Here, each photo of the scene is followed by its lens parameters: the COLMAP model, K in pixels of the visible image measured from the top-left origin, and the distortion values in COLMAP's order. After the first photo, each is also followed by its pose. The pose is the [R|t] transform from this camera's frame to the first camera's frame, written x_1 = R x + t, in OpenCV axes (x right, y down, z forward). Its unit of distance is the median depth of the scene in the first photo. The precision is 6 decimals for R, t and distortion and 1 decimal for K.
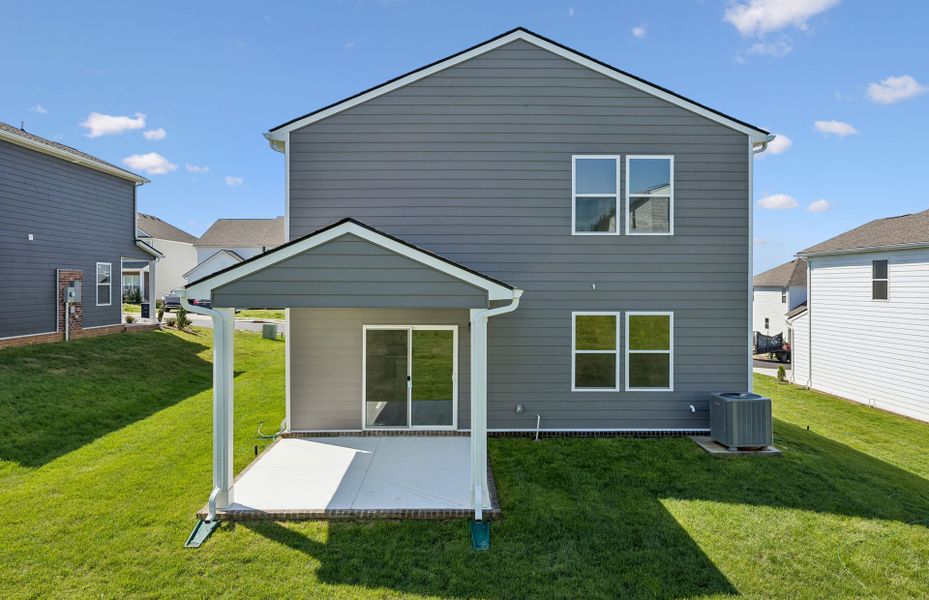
lens RADIAL K [[650.3, 0, 457.3], [0, 650.3, 297.3], [0, 0, 1]] dist [0.004207, 0.000389]
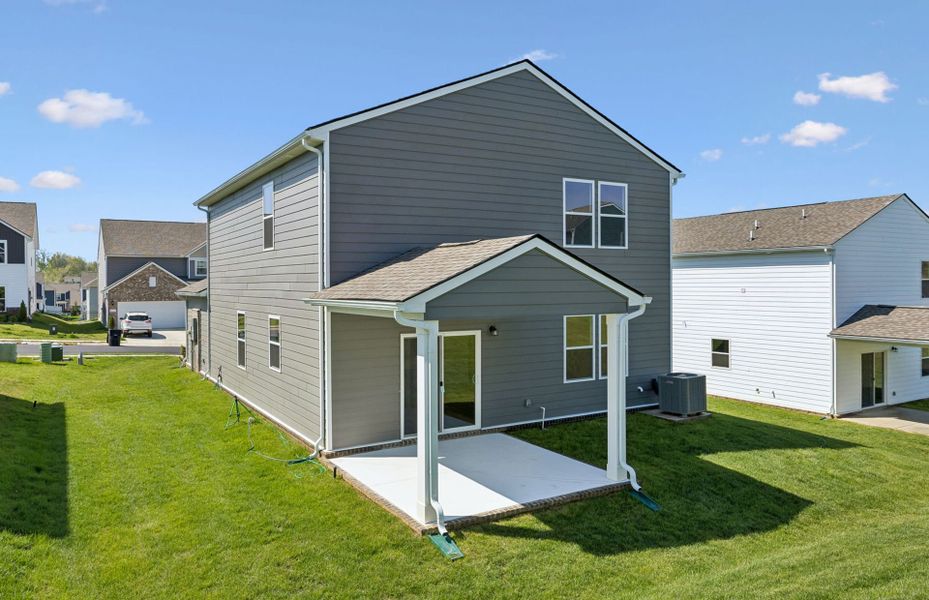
lens RADIAL K [[694.9, 0, 458.8], [0, 694.9, 296.0], [0, 0, 1]] dist [0.006404, 0.008276]
pose [[0.853694, -0.017206, 0.520490, -0.623195], [0.017723, 0.999835, 0.003983, -0.017736], [-0.520473, 0.005824, 0.853858, 0.048361]]
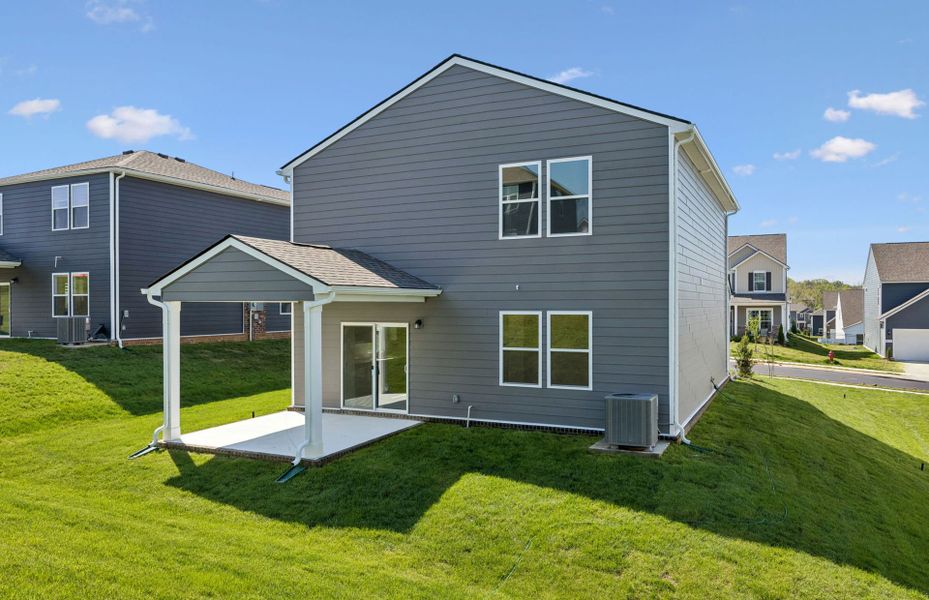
lens RADIAL K [[694.9, 0, 450.2], [0, 694.9, 321.0], [0, 0, 1]] dist [0.006404, 0.008276]
pose [[0.886519, 0.008141, -0.462621, 0.636852], [-0.008124, 0.999965, 0.002029, 0.036952], [0.462622, 0.001960, 0.886554, -0.052770]]
